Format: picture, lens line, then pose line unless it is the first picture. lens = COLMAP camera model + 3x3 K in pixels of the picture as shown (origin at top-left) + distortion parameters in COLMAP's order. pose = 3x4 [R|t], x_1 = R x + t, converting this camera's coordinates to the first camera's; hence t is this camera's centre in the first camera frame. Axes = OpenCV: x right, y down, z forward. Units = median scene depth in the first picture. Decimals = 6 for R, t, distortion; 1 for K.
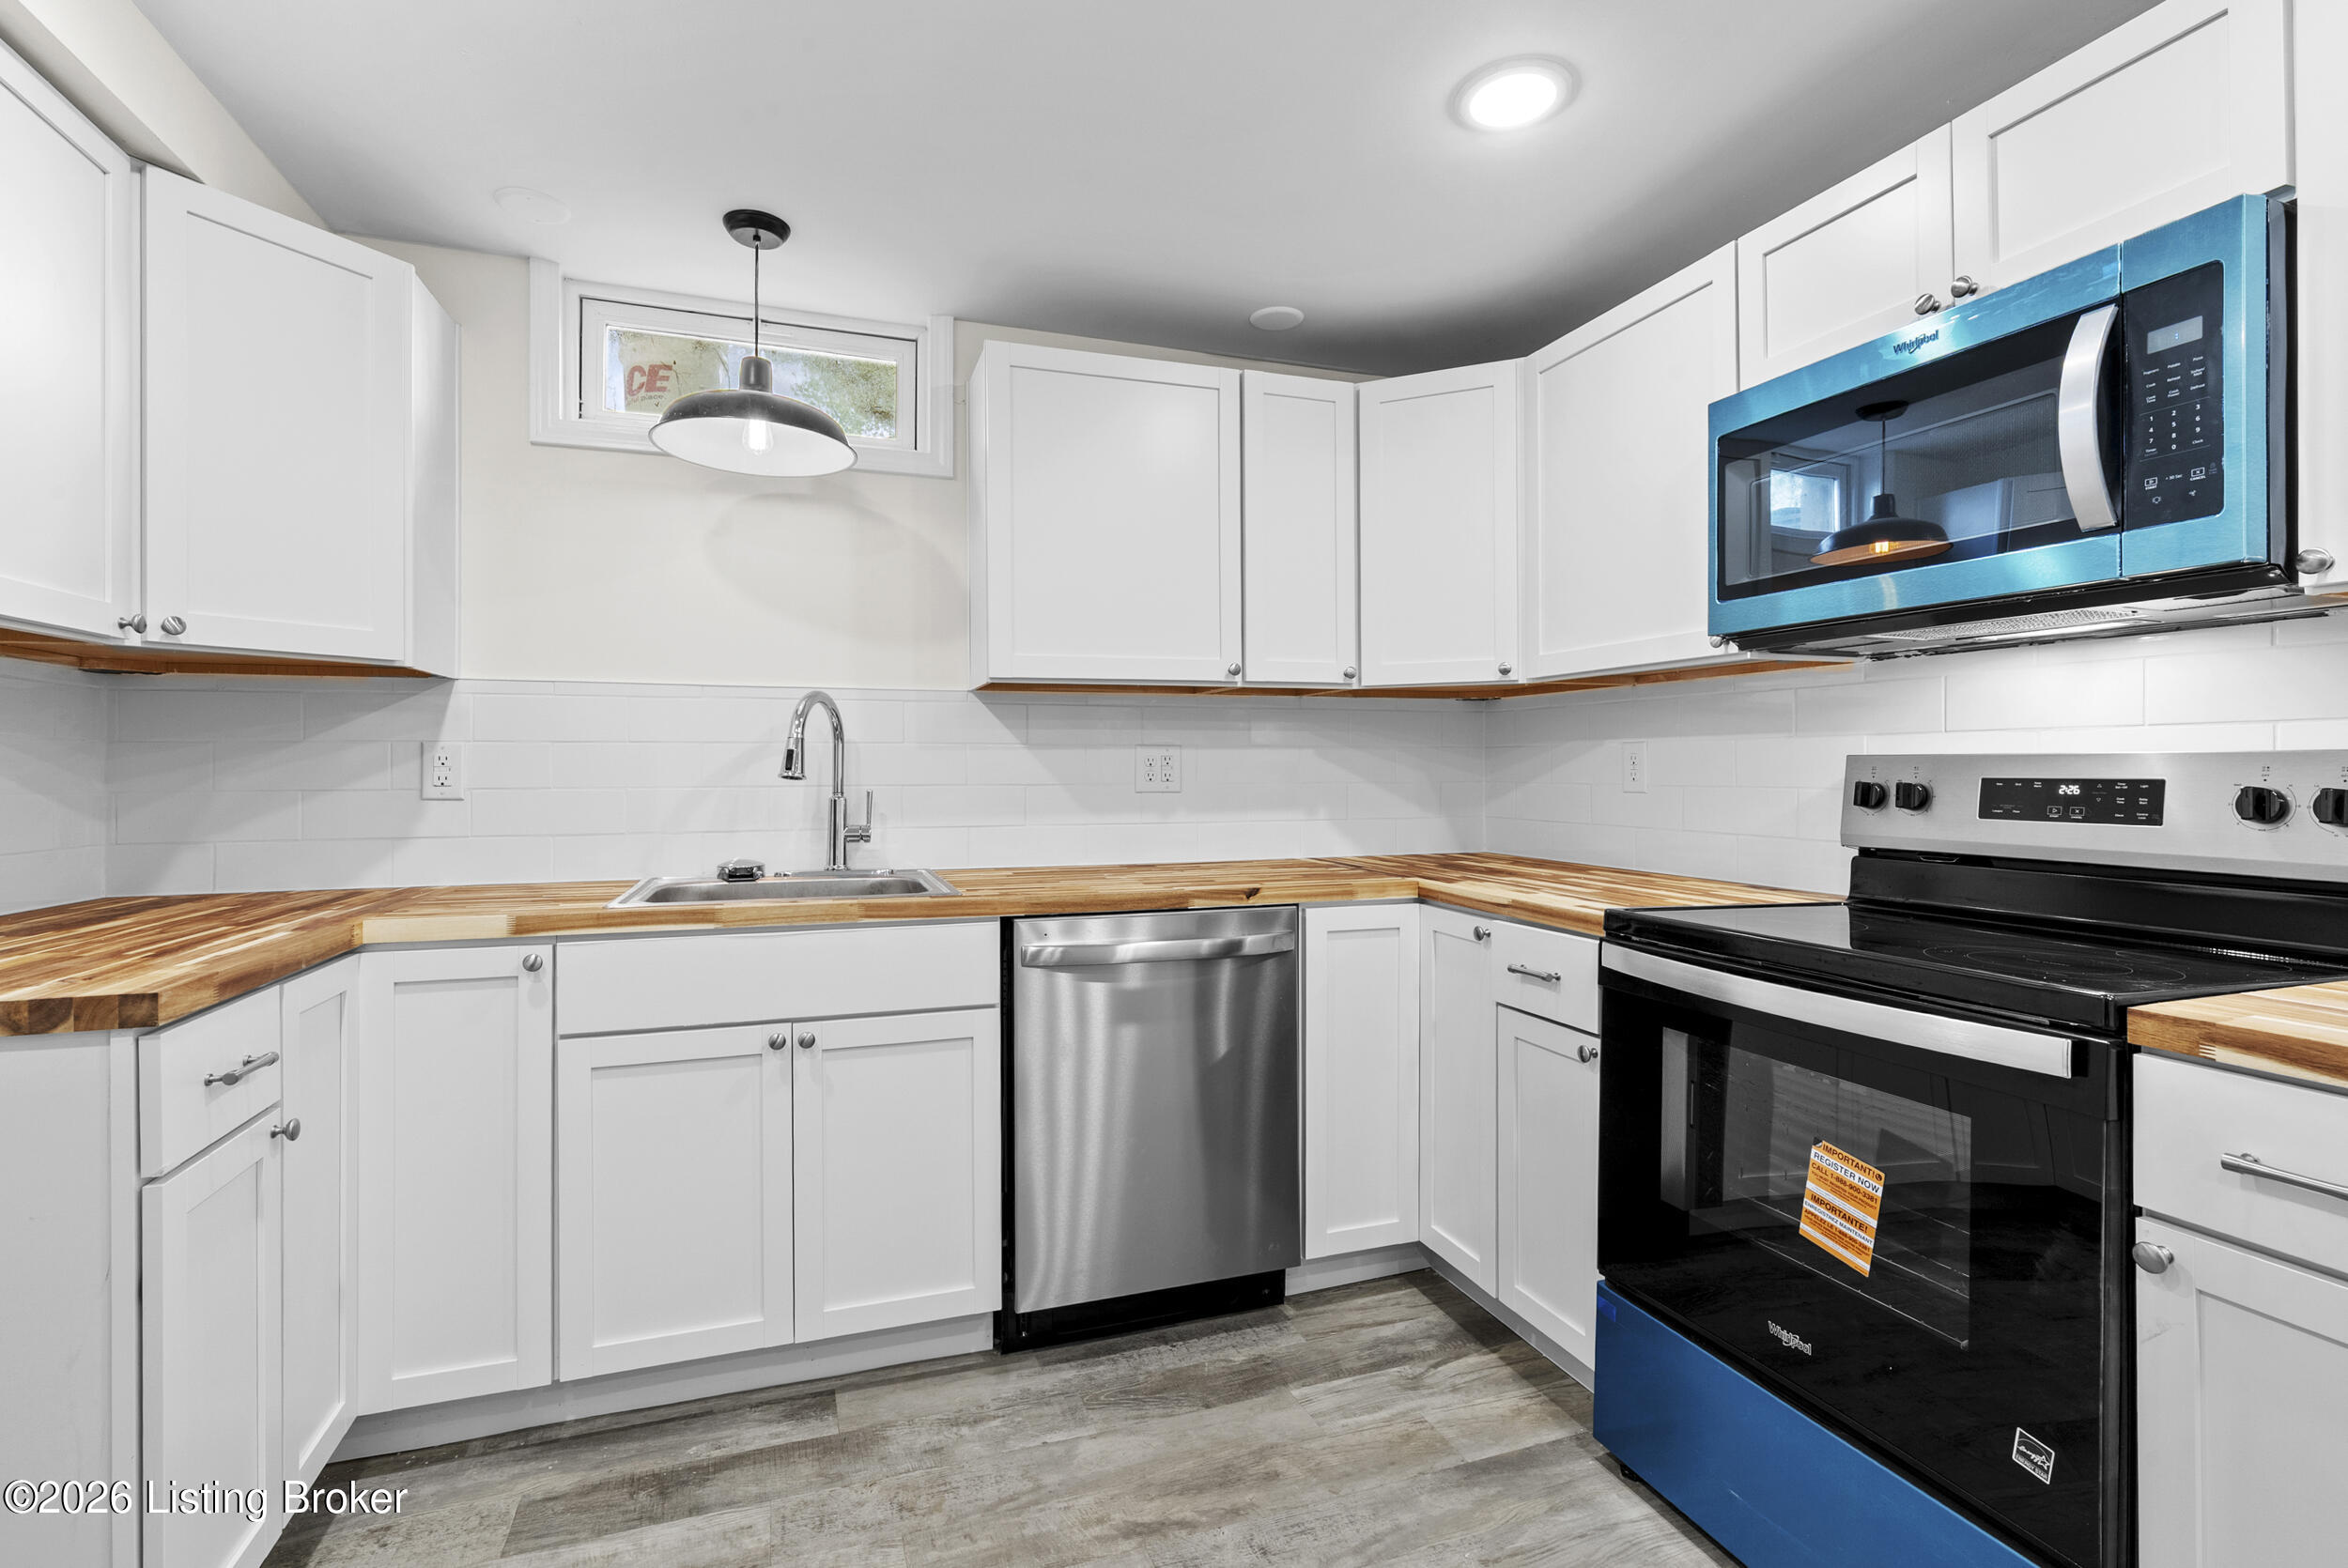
lens RADIAL K [[1090.0, 0, 1179.1], [0, 1090.0, 770.0], [0, 0, 1]] dist [0.002260, -0.002143]
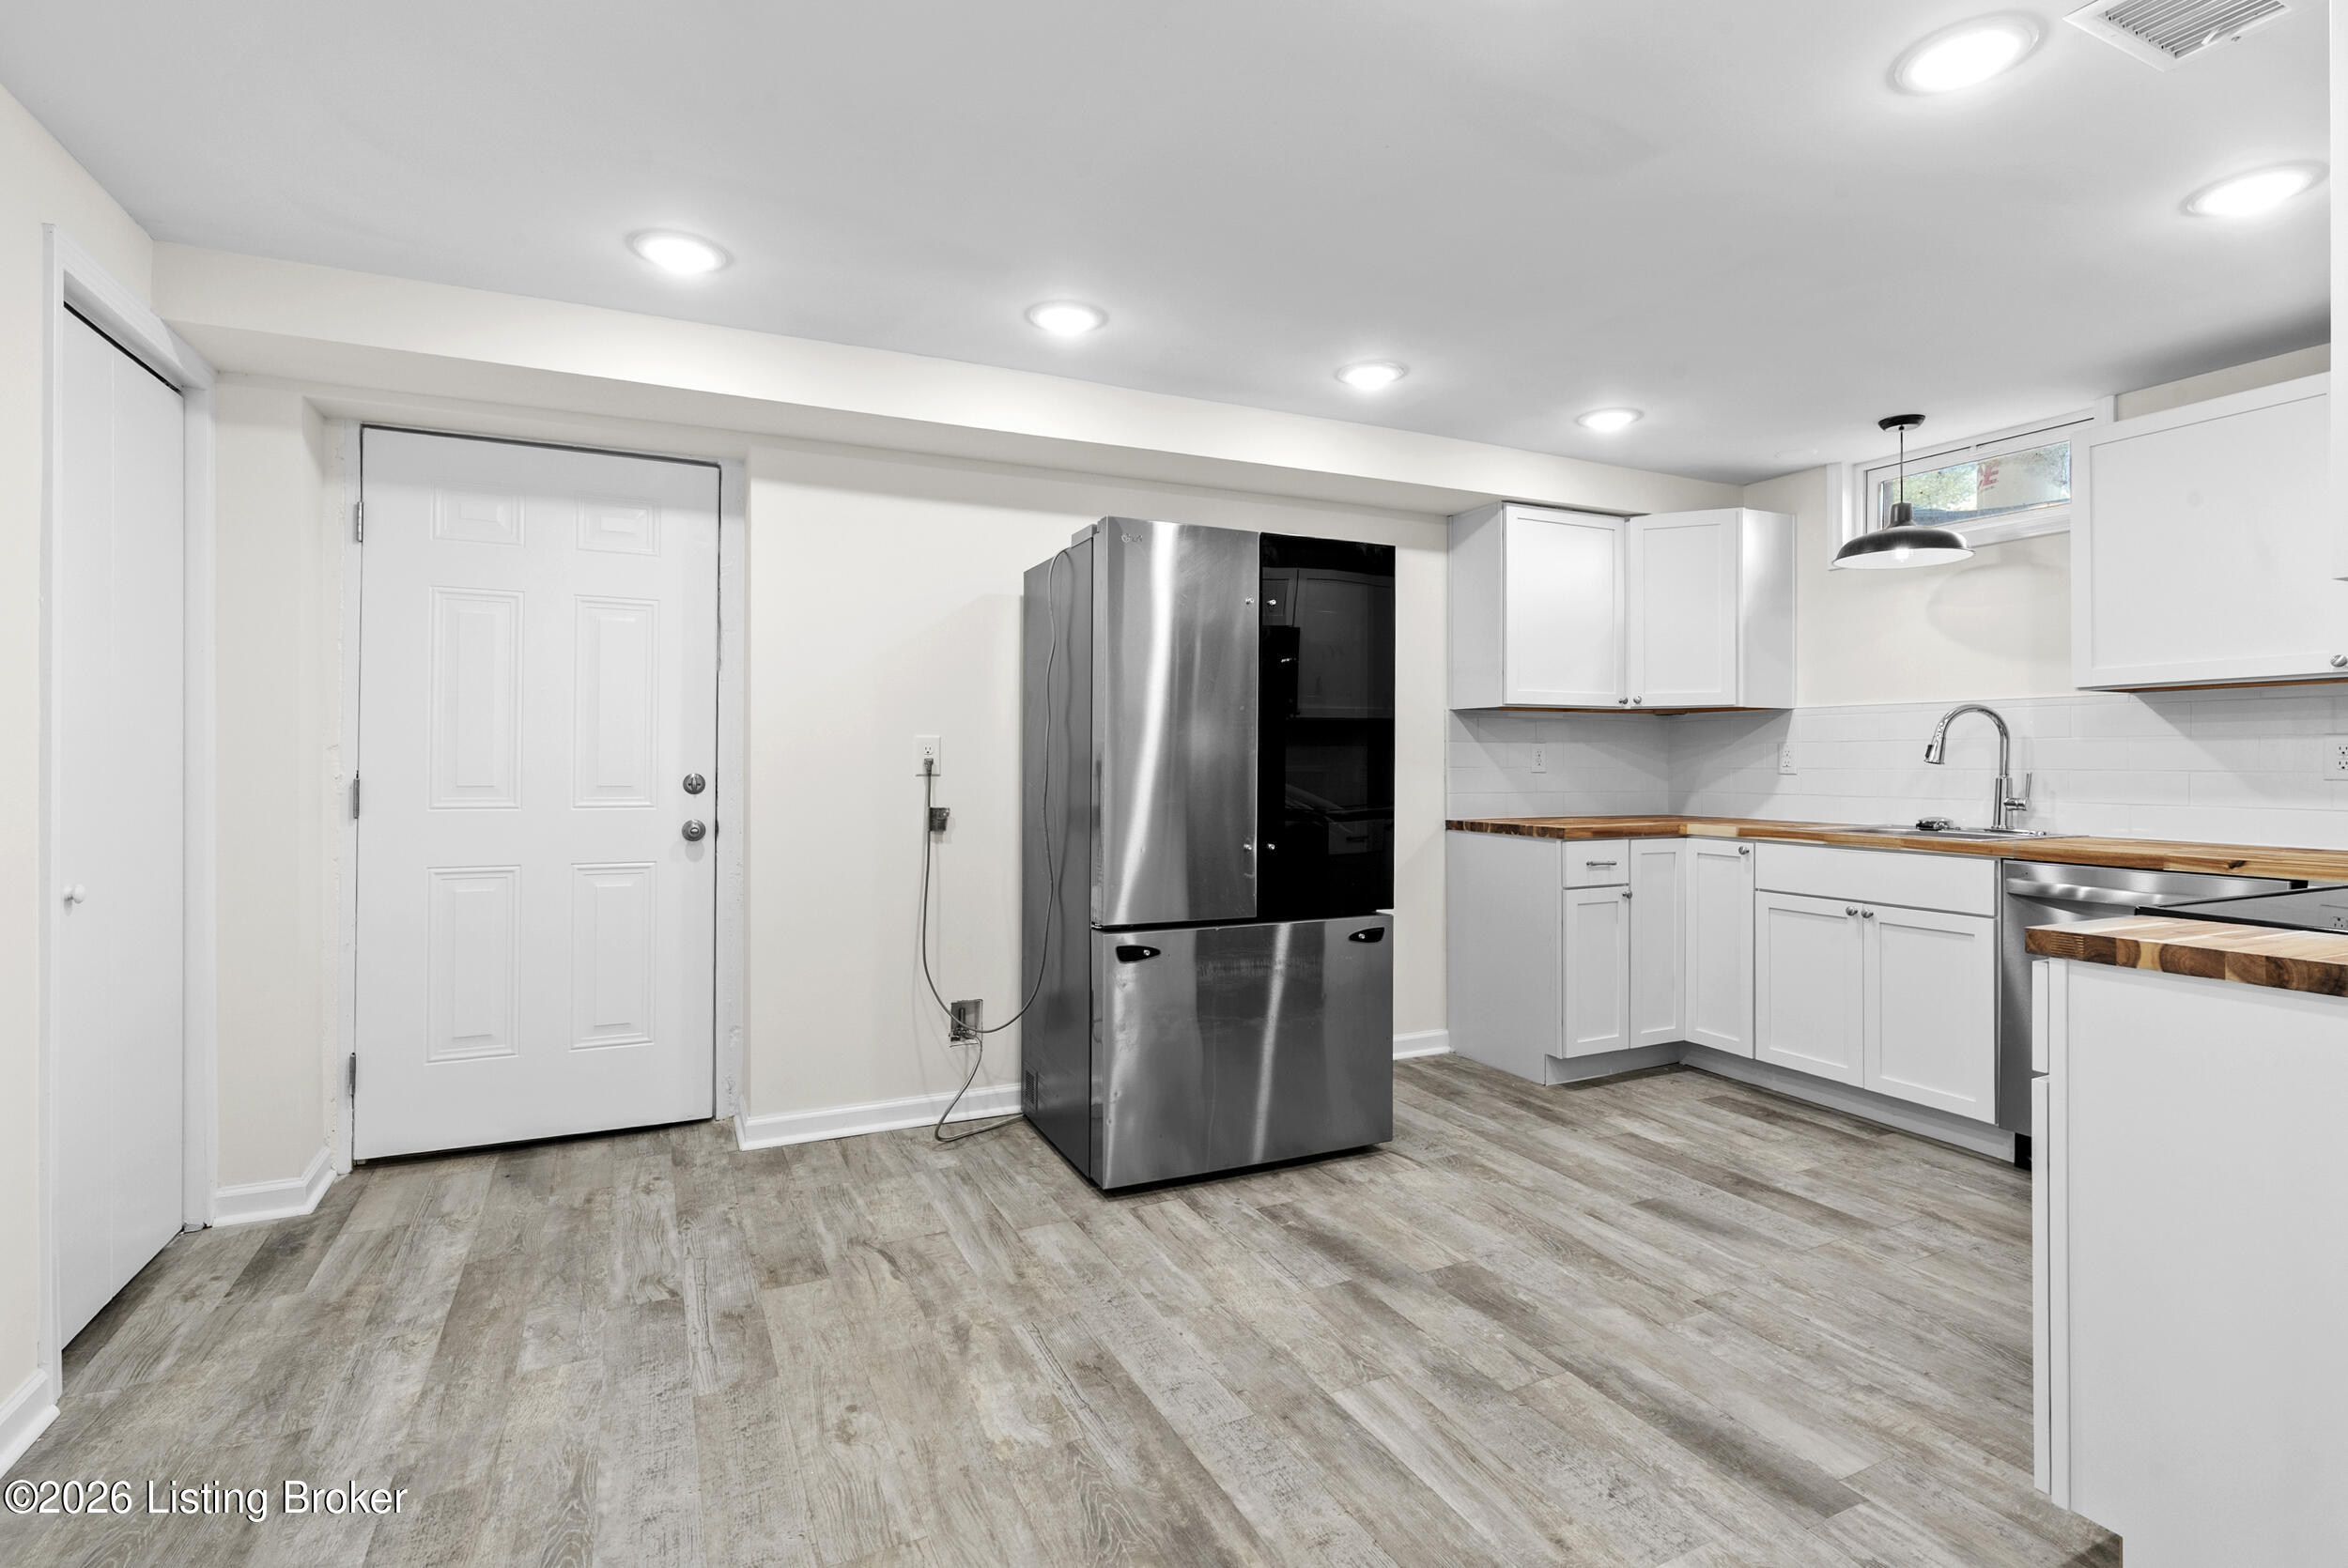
lens RADIAL K [[1090.0, 0, 1174.5], [0, 1090.0, 767.2], [0, 0, 1]] dist [0.002260, -0.002143]
pose [[0.098877, 0.006750, -0.995077, 1.213496], [-0.002060, 0.999976, 0.006578, 0.005931], [0.995098, 0.001399, 0.098888, -0.251442]]
